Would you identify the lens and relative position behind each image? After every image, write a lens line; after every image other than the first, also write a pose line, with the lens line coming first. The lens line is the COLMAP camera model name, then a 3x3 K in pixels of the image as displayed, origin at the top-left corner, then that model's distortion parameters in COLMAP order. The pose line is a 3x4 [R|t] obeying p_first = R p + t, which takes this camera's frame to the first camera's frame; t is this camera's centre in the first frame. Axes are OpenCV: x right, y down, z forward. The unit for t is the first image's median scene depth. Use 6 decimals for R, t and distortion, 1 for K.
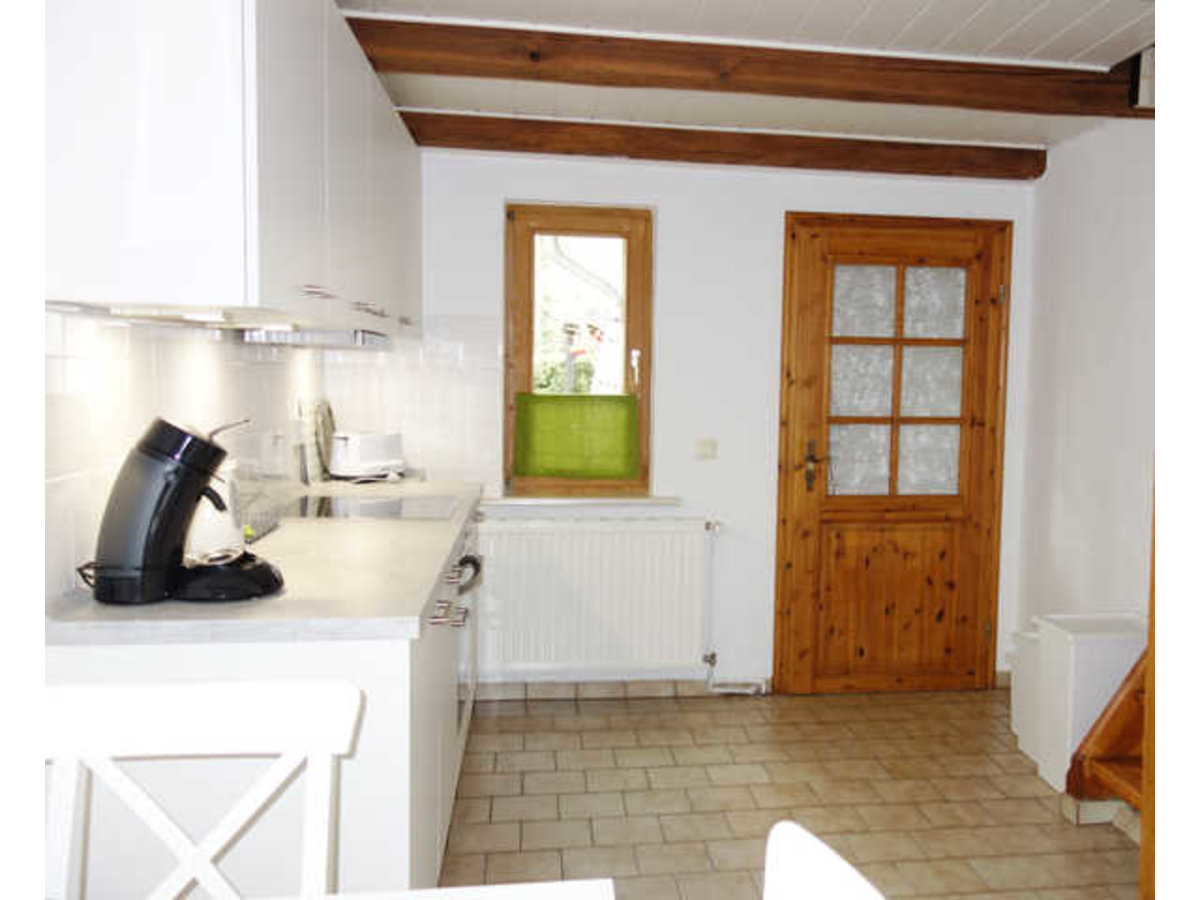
lens RADIAL K [[1084.1, 0, 600.0], [0, 1084.1, 450.0], [0, 0, 1]] dist [-0.000100, 0.001287]
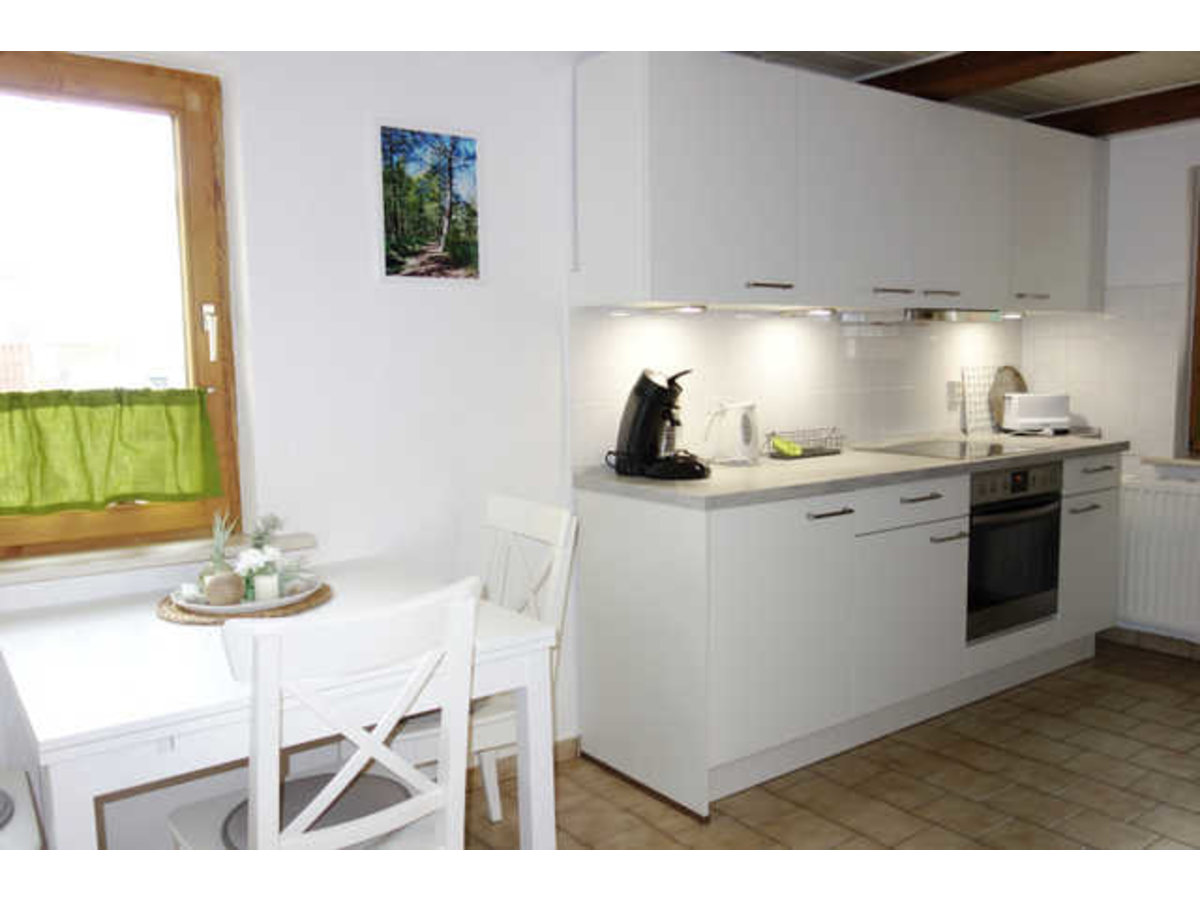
lens RADIAL K [[942.8, 0, 615.1], [0, 942.8, 448.6], [0, 0, 1]] dist [-0.000193, 0.007795]
pose [[0.478850, 0.054262, -0.876218, 0.492026], [-0.033296, 0.998492, 0.043638, 0.015055], [0.877265, 0.008279, 0.479935, 0.121545]]
